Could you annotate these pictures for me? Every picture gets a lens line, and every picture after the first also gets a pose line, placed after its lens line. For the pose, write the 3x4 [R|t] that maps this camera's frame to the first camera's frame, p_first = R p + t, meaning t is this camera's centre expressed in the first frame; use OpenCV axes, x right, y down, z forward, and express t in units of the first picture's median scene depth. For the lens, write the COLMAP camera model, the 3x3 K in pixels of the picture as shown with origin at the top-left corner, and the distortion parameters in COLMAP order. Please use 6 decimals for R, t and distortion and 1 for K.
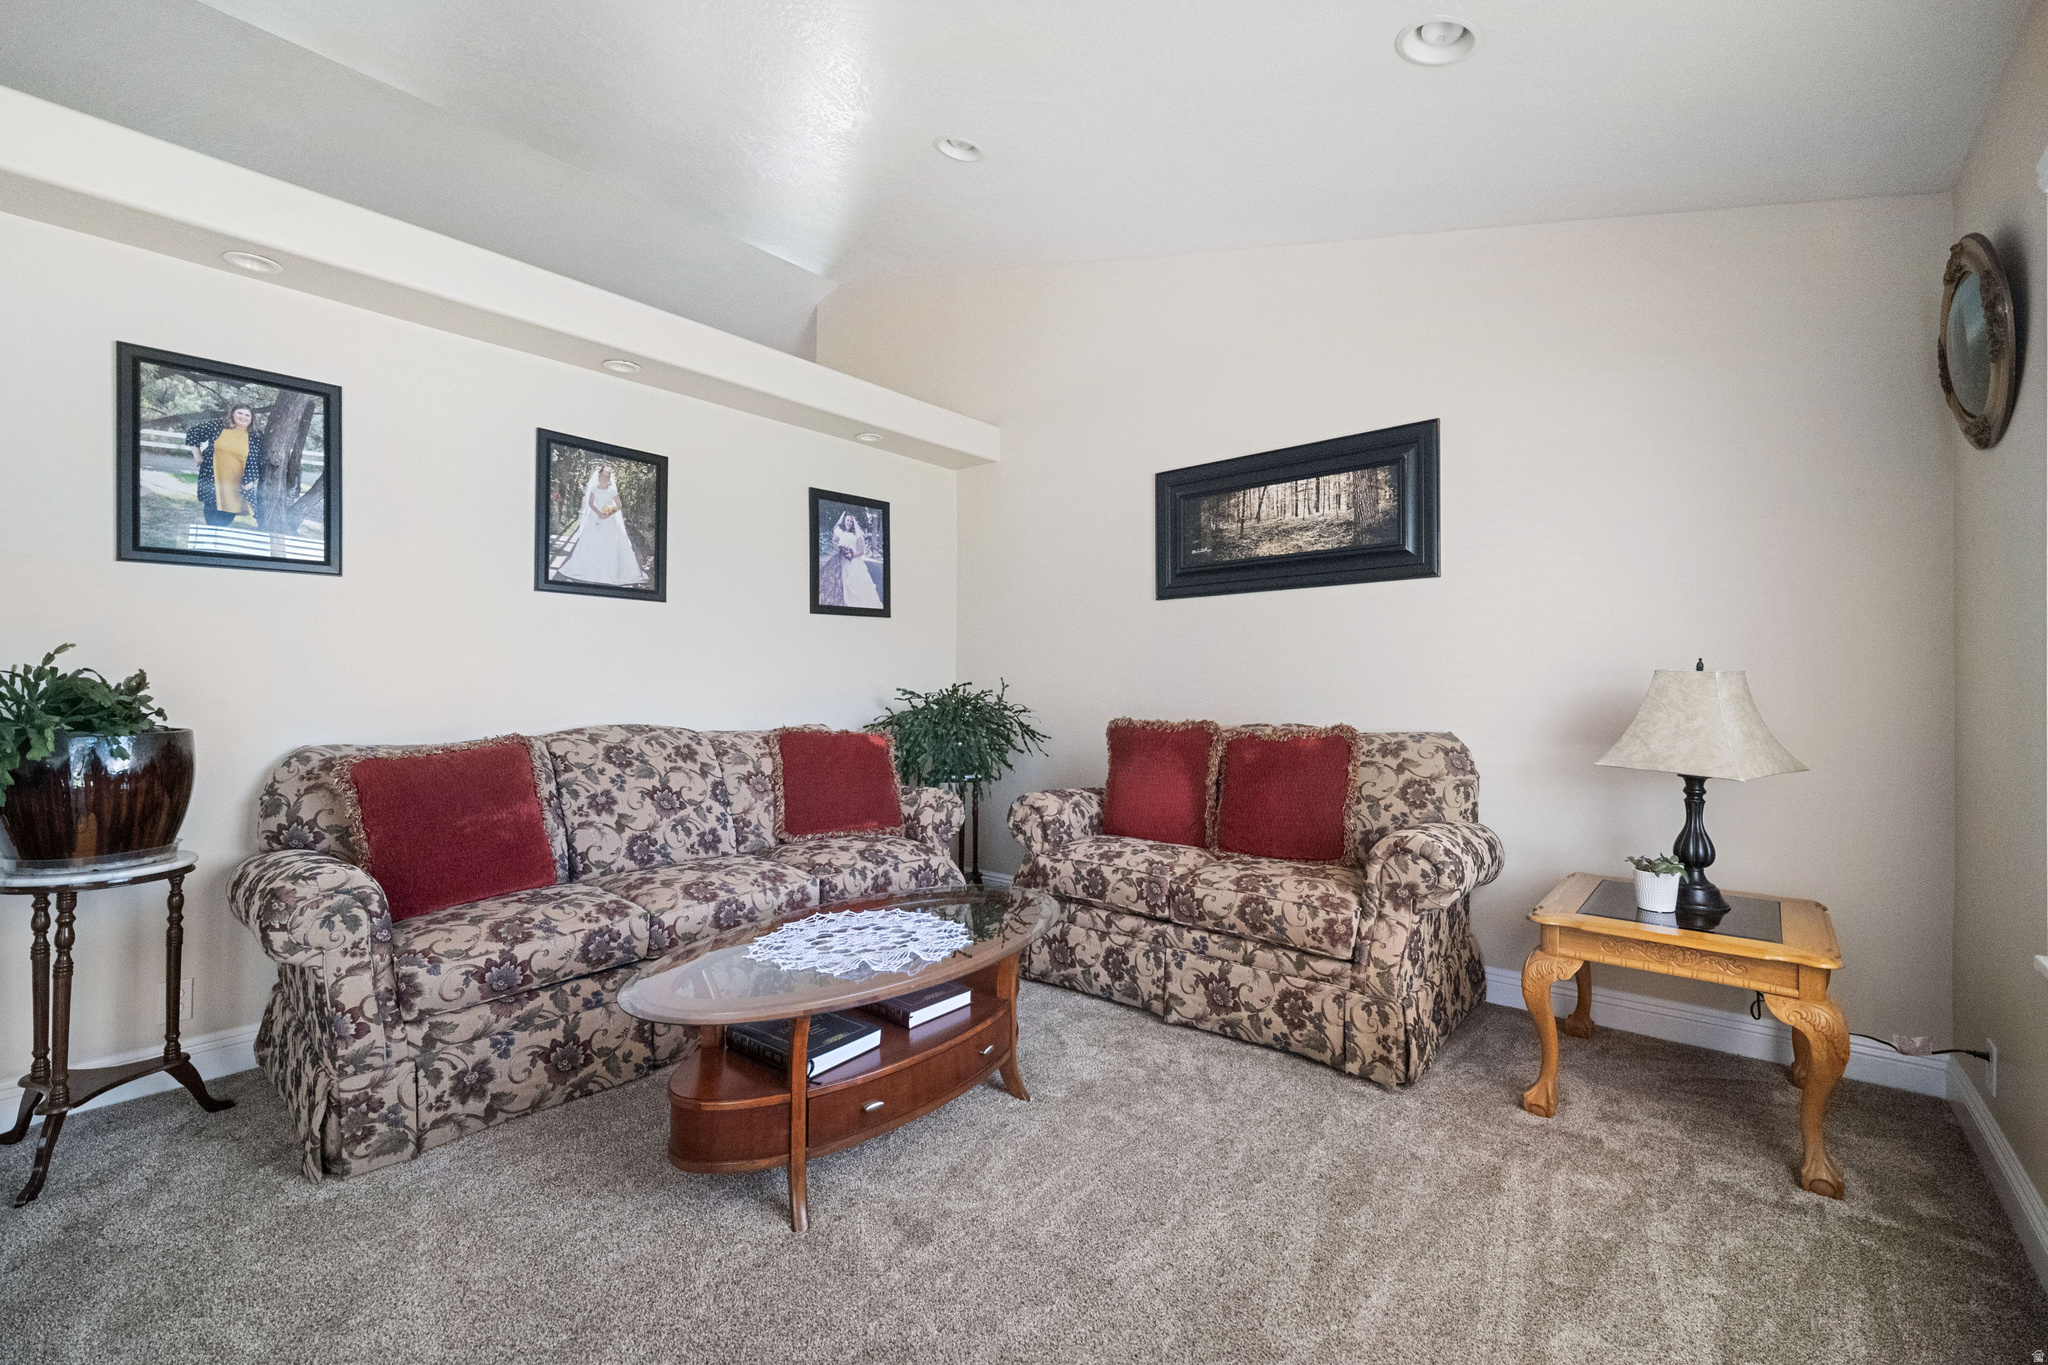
lens RADIAL K [[860.2, 0, 1023.7], [0, 860.2, 681.4], [0, 0, 1]] dist [0.015188, -0.000784]
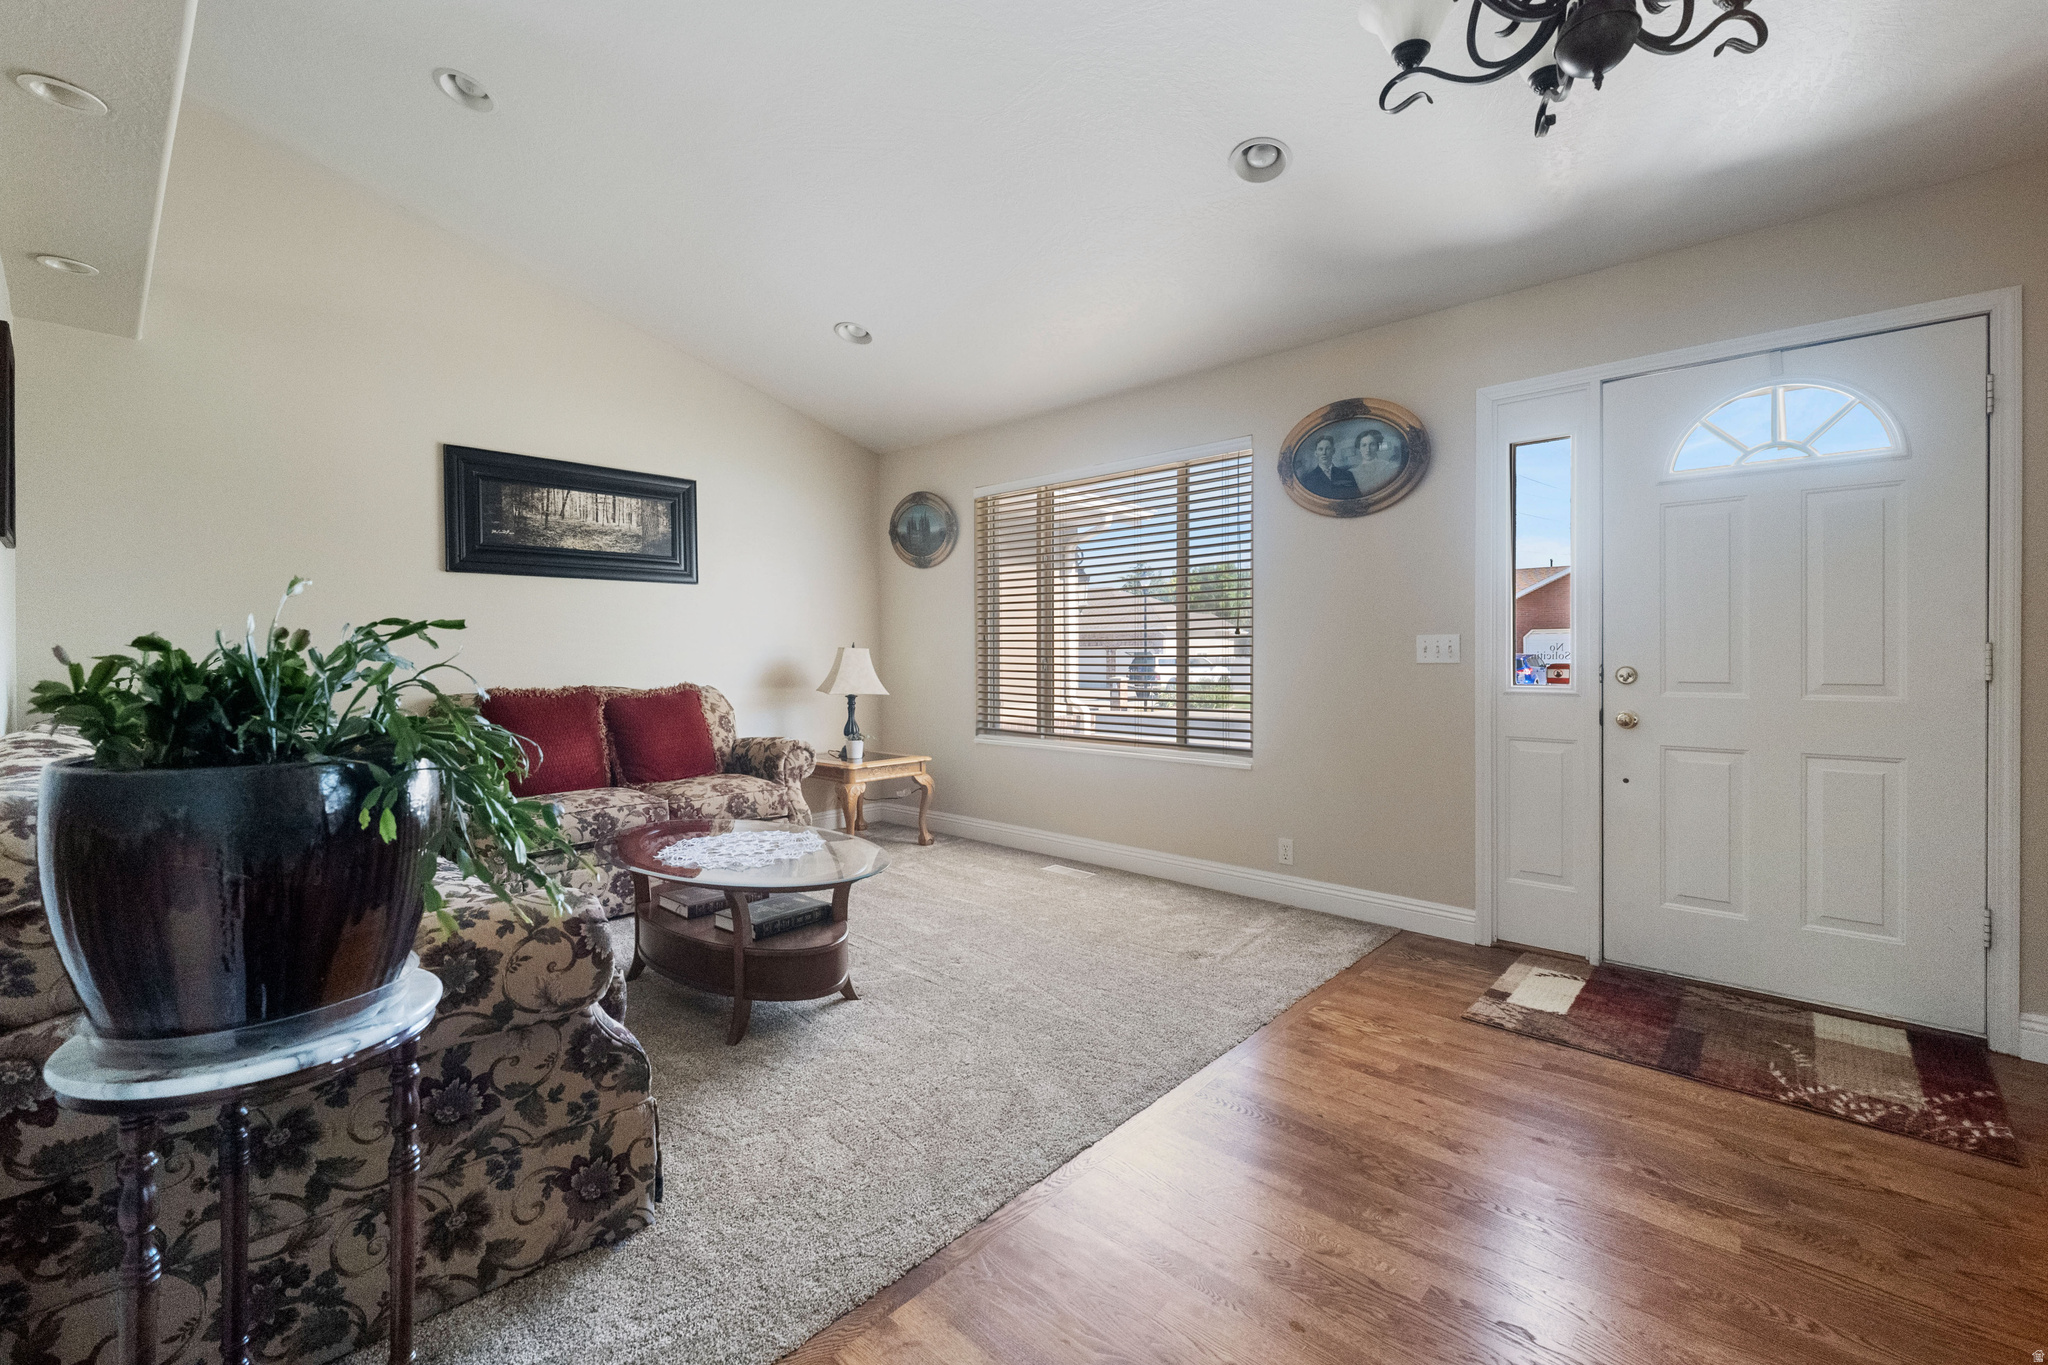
lens RADIAL K [[860.2, 0, 1024.8], [0, 860.2, 666.4], [0, 0, 1]] dist [0.015188, -0.000784]
pose [[0.037462, -0.018317, 0.999130, -0.958923], [-0.001242, 0.999830, 0.018376, -0.004251], [-0.999297, -0.001930, 0.037433, 0.338537]]
